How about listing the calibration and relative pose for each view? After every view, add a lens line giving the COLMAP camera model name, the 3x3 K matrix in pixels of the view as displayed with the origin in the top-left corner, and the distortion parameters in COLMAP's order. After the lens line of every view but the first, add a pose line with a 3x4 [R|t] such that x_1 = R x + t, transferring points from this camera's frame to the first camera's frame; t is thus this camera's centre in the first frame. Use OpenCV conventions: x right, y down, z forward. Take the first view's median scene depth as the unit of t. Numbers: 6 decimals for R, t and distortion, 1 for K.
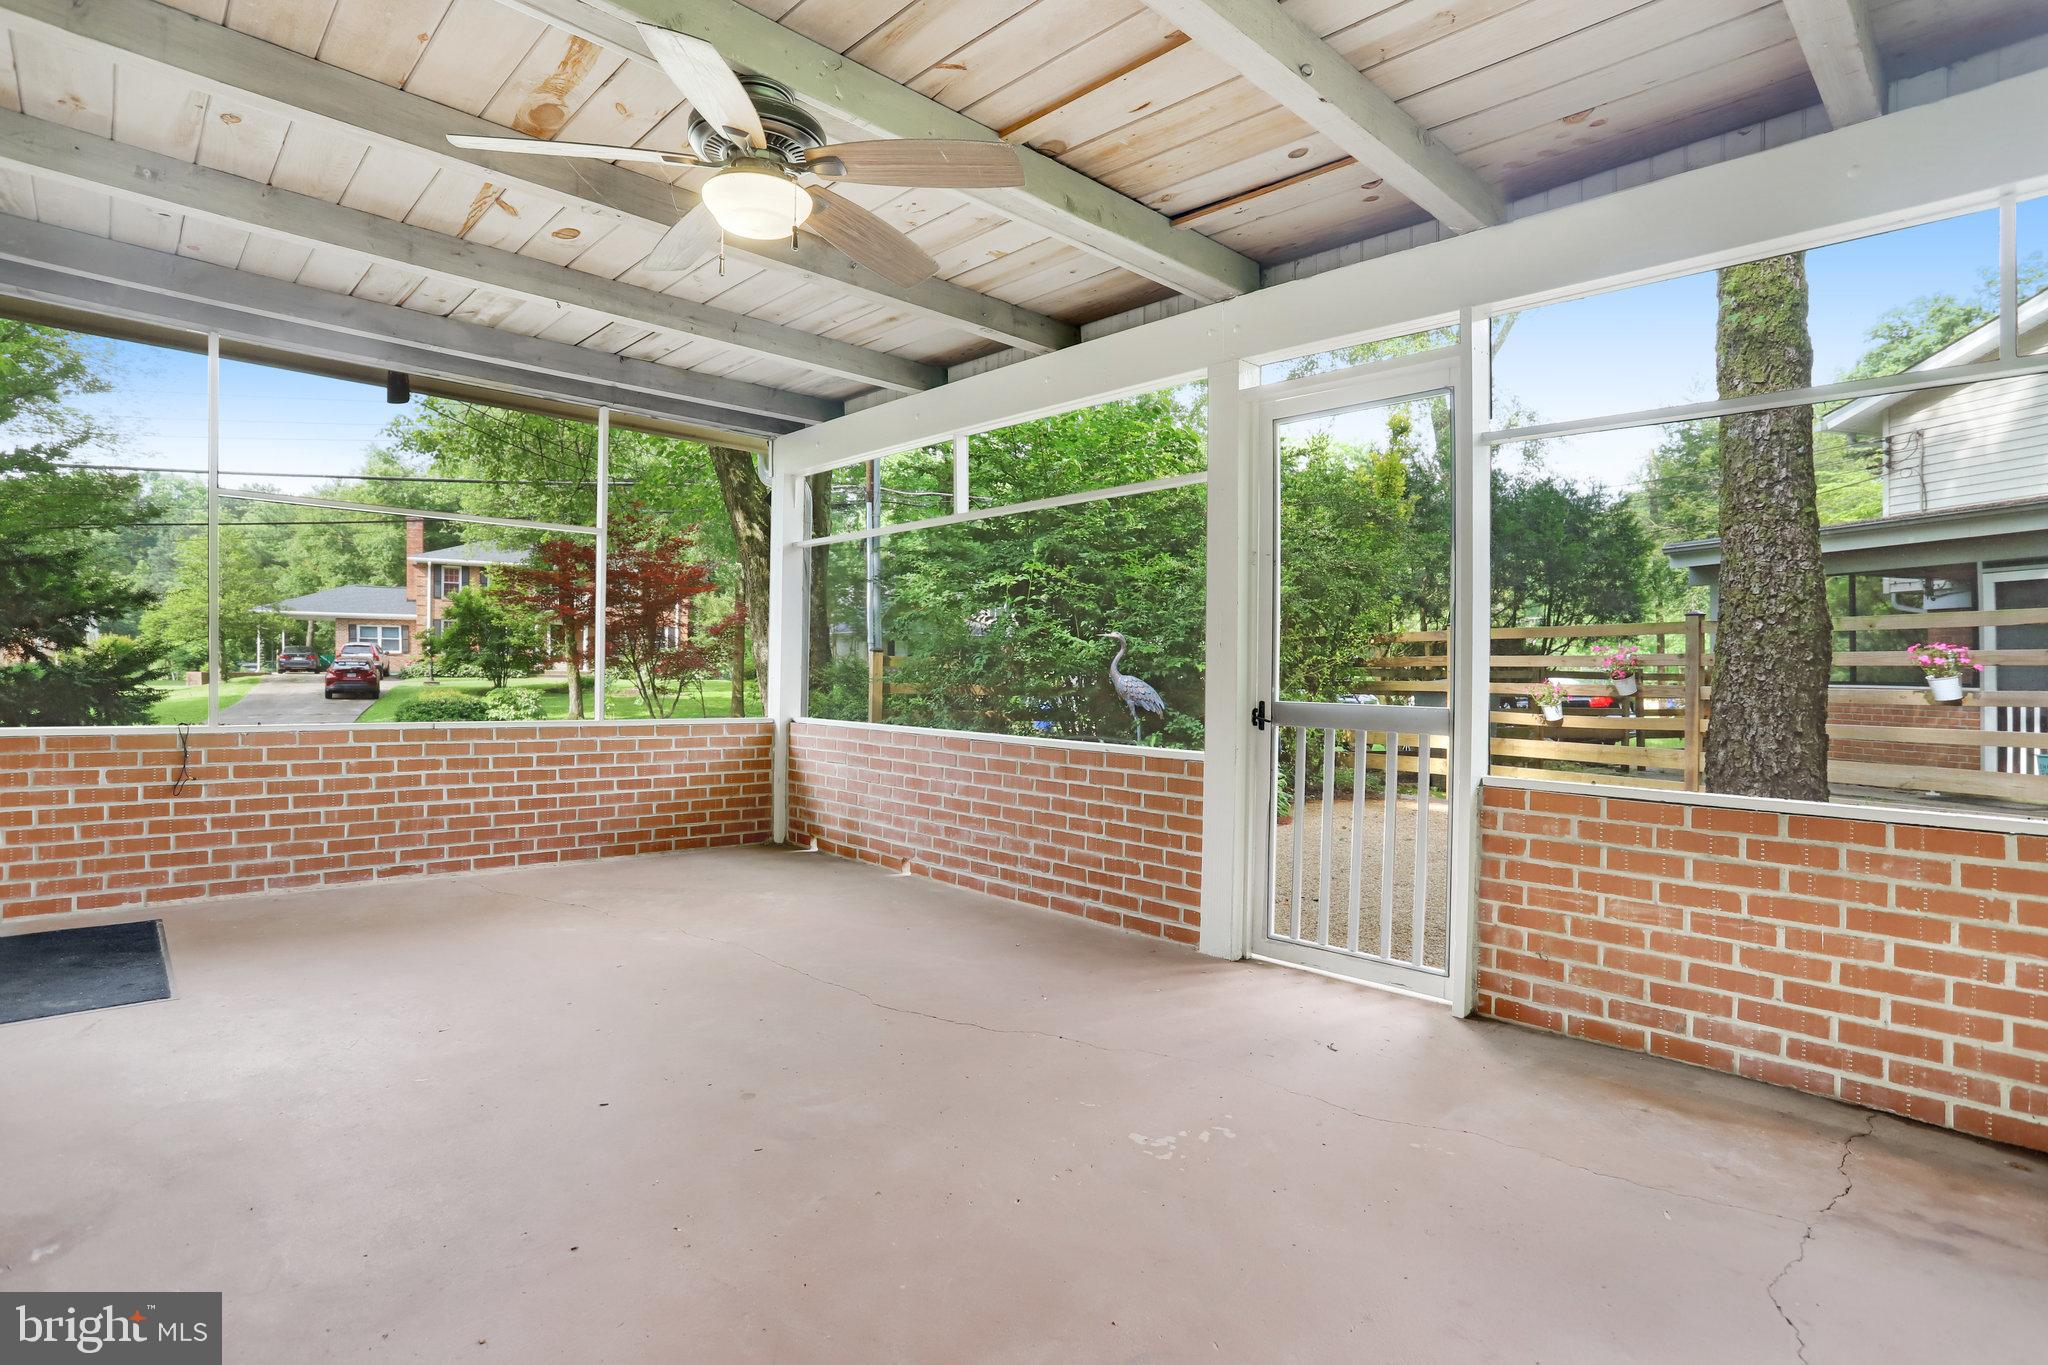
lens RADIAL K [[1017.4, 0, 982.7], [0, 1017.4, 686.7], [0, 0, 1]] dist [-0.064447, 0.023000]
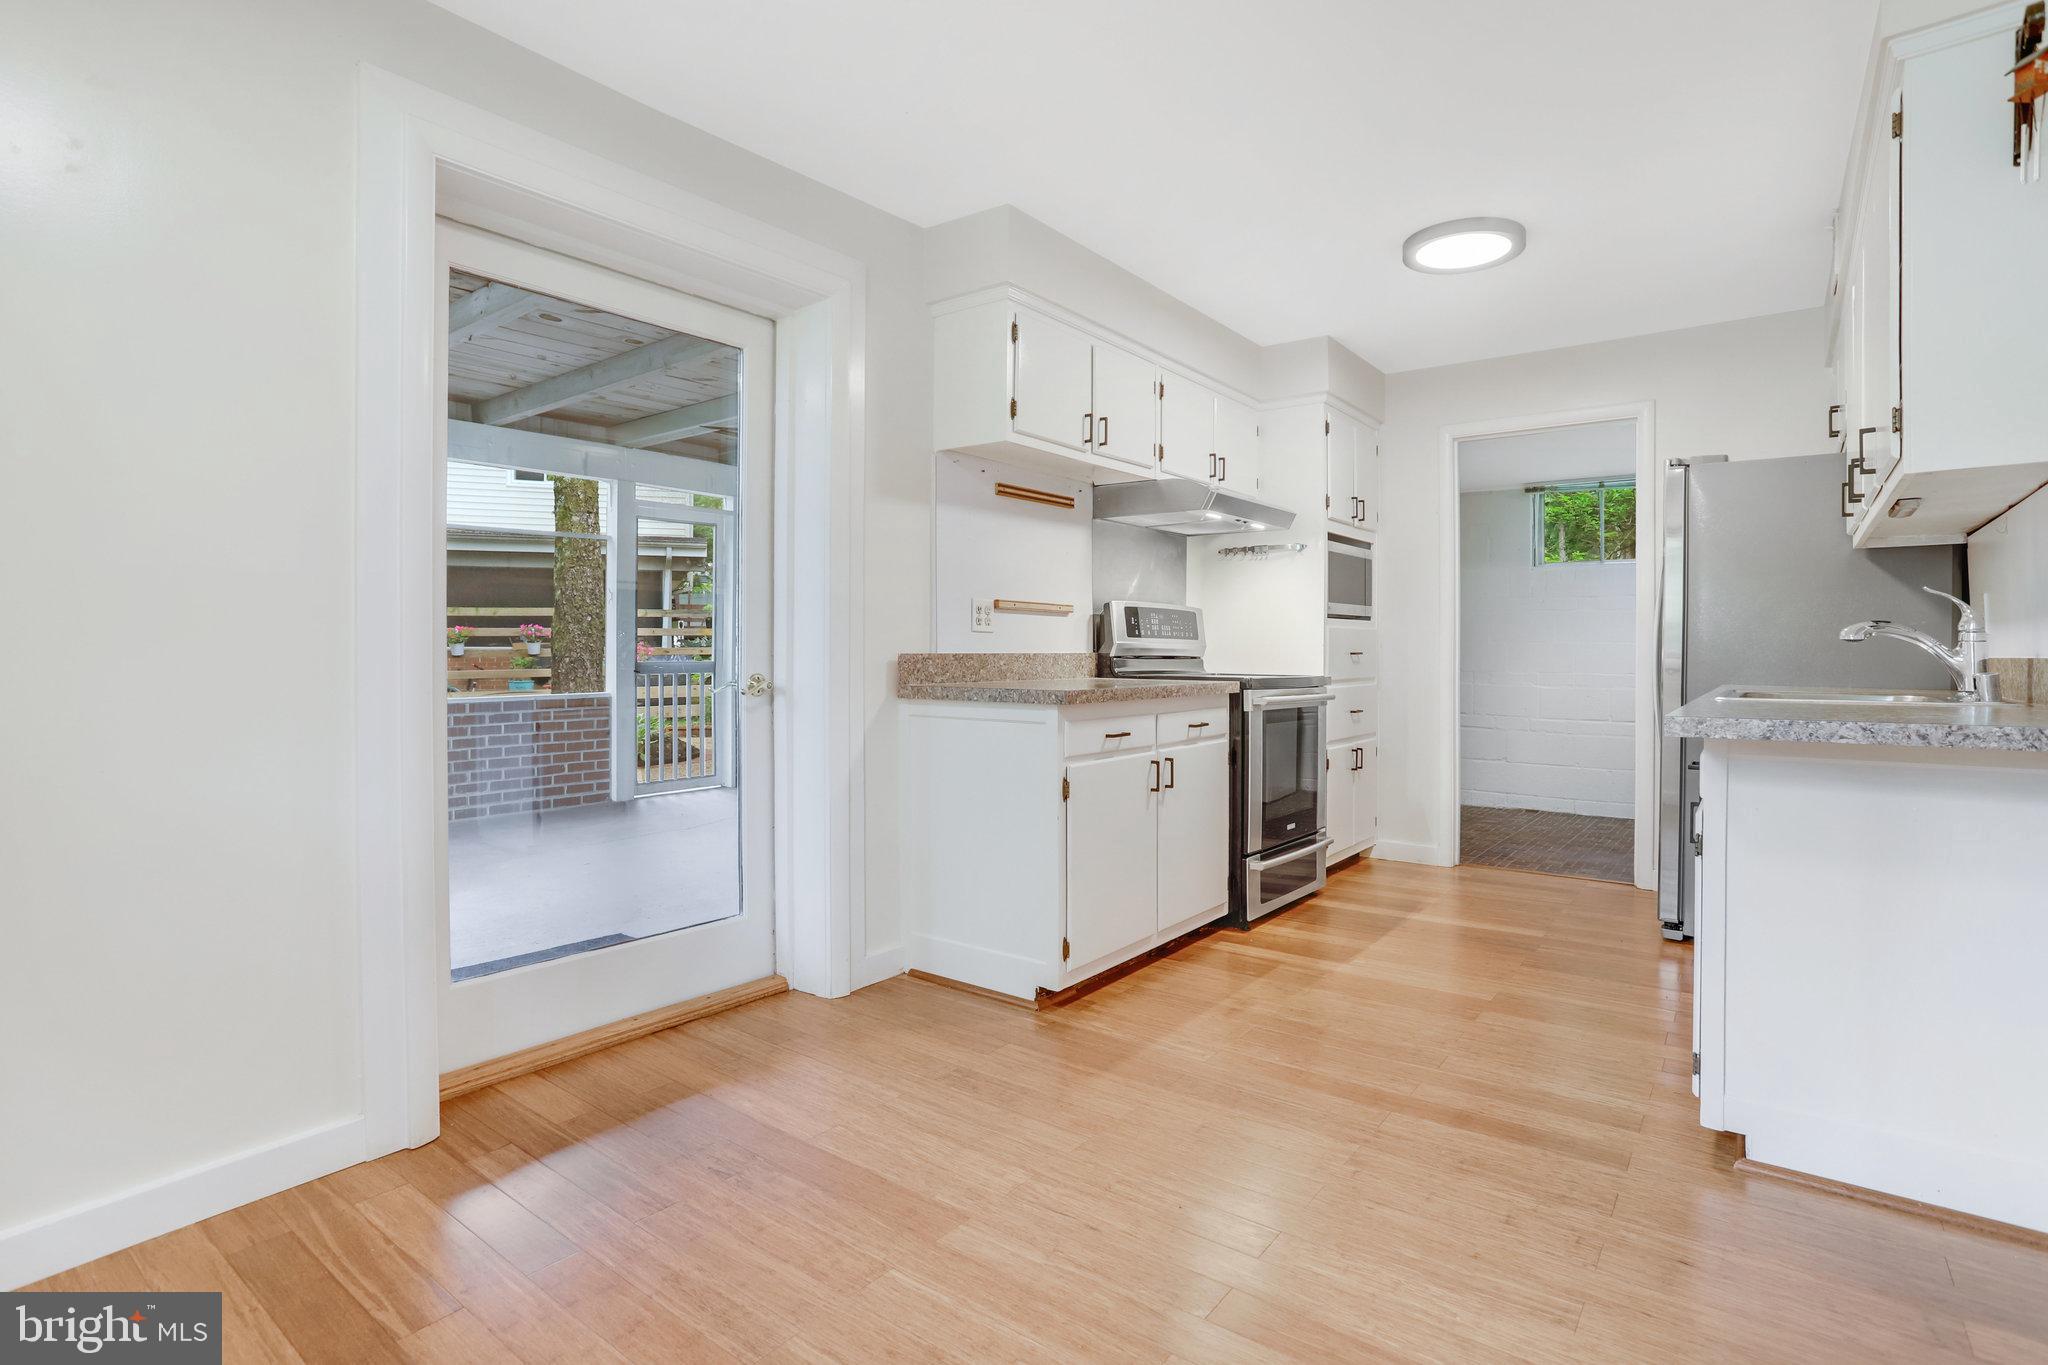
lens RADIAL K [[1017.4, 0, 1034.0], [0, 1017.4, 684.8], [0, 0, 1]] dist [-0.064447, 0.023000]
pose [[-0.176028, -0.053654, 0.982922, -1.360935], [0.006557, 0.998427, 0.055675, -0.035113], [-0.984363, 0.016245, -0.175399, 0.462948]]
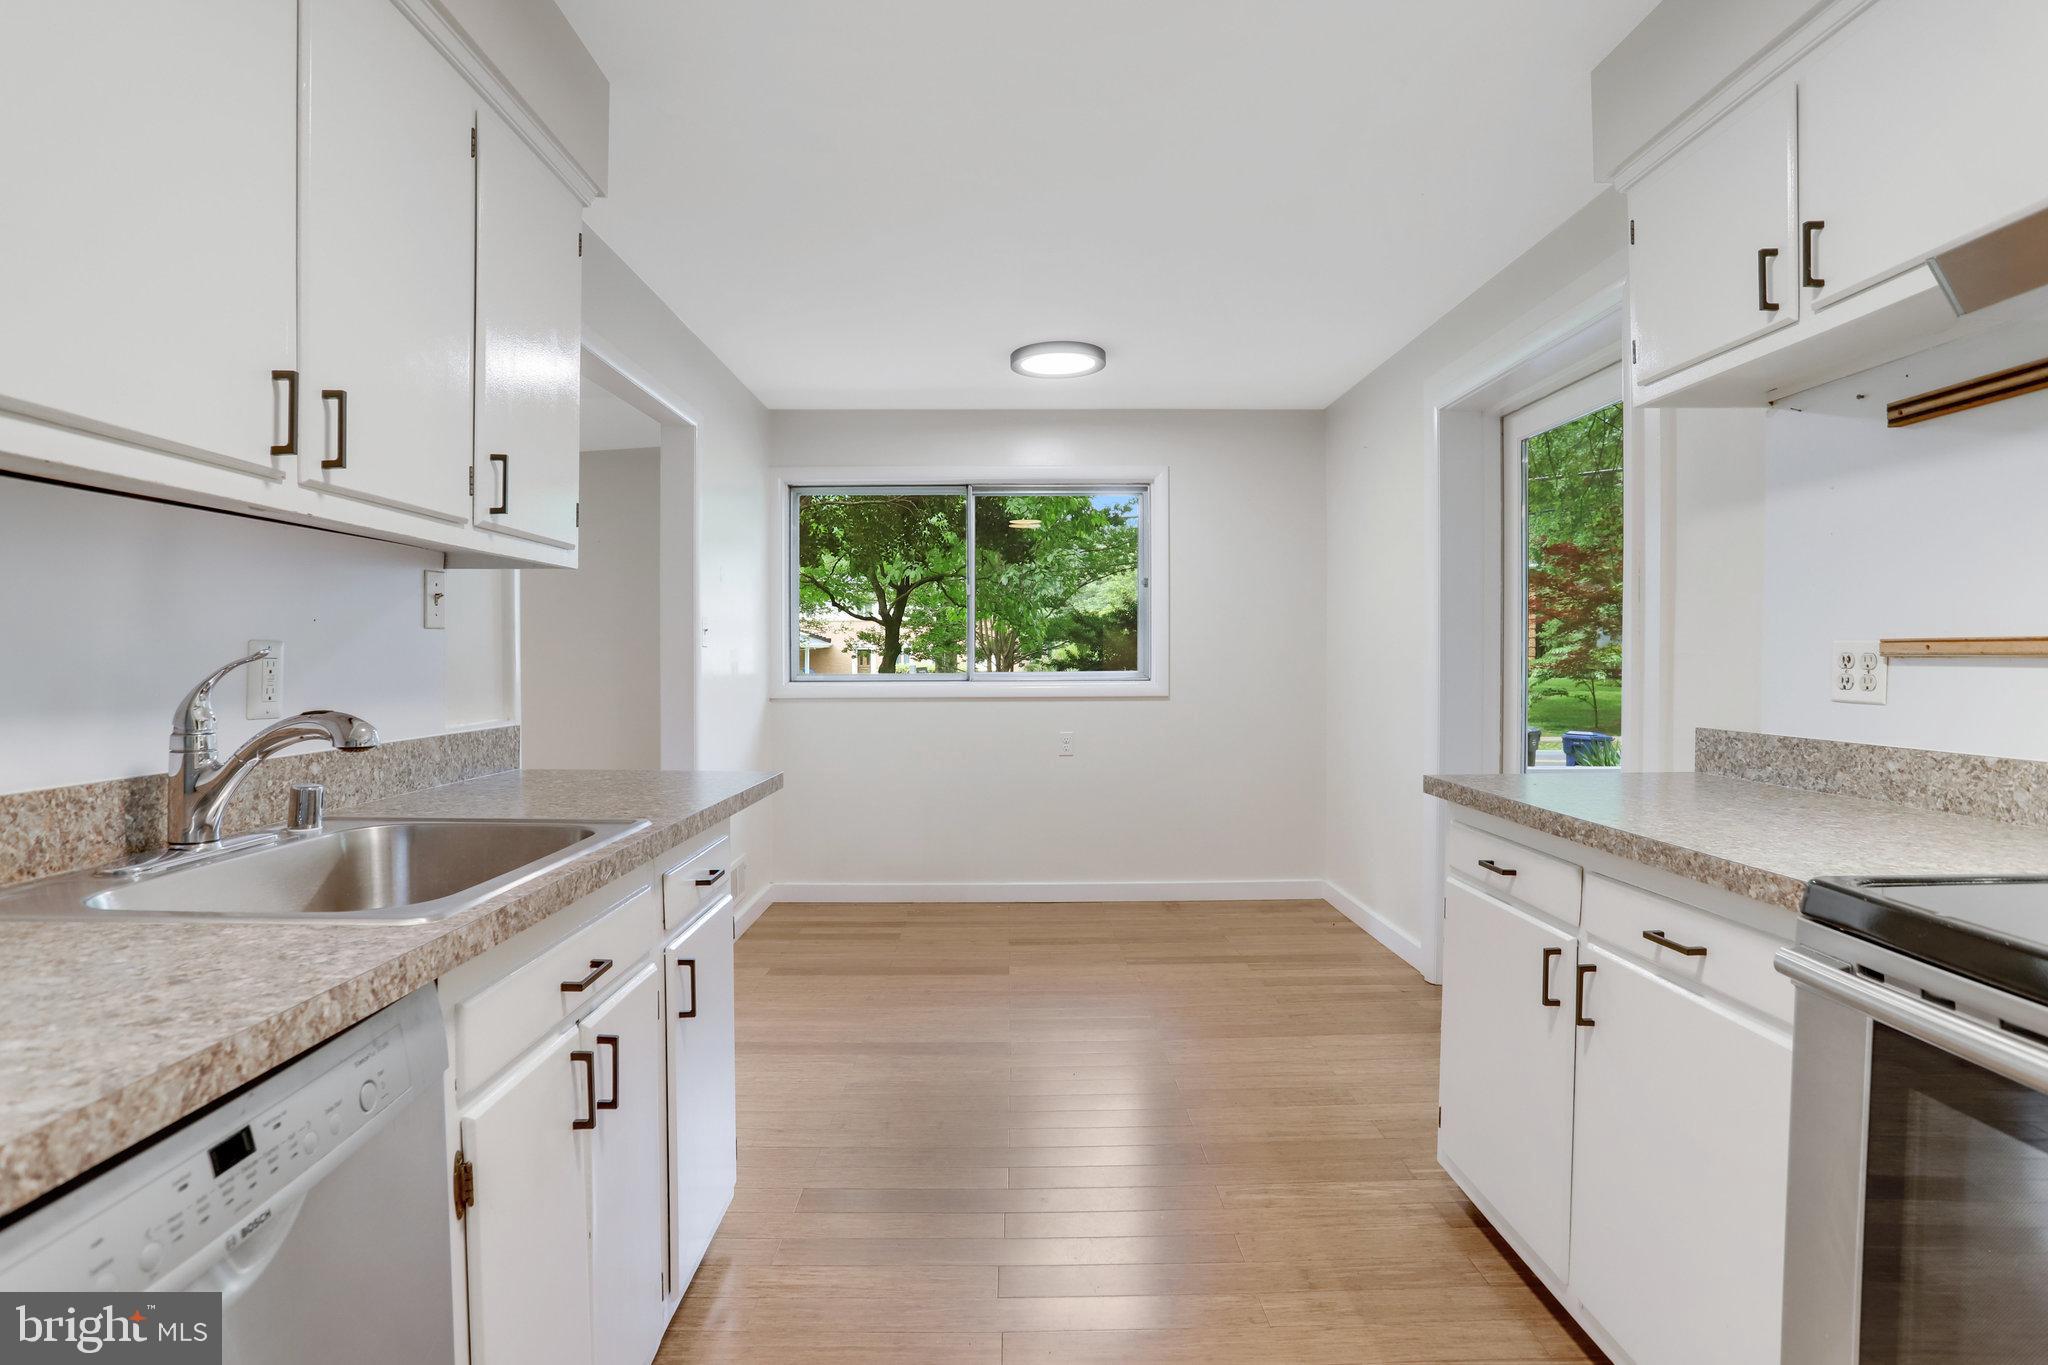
lens RADIAL K [[1017.4, 0, 1009.4], [0, 1017.4, 678.6], [0, 0, 1]] dist [-0.064447, 0.023000]
pose [[0.732181, -0.010112, -0.681035, -0.600003], [0.008872, 0.999947, -0.005309, -0.042736], [0.681053, -0.002155, 0.732231, -0.136024]]
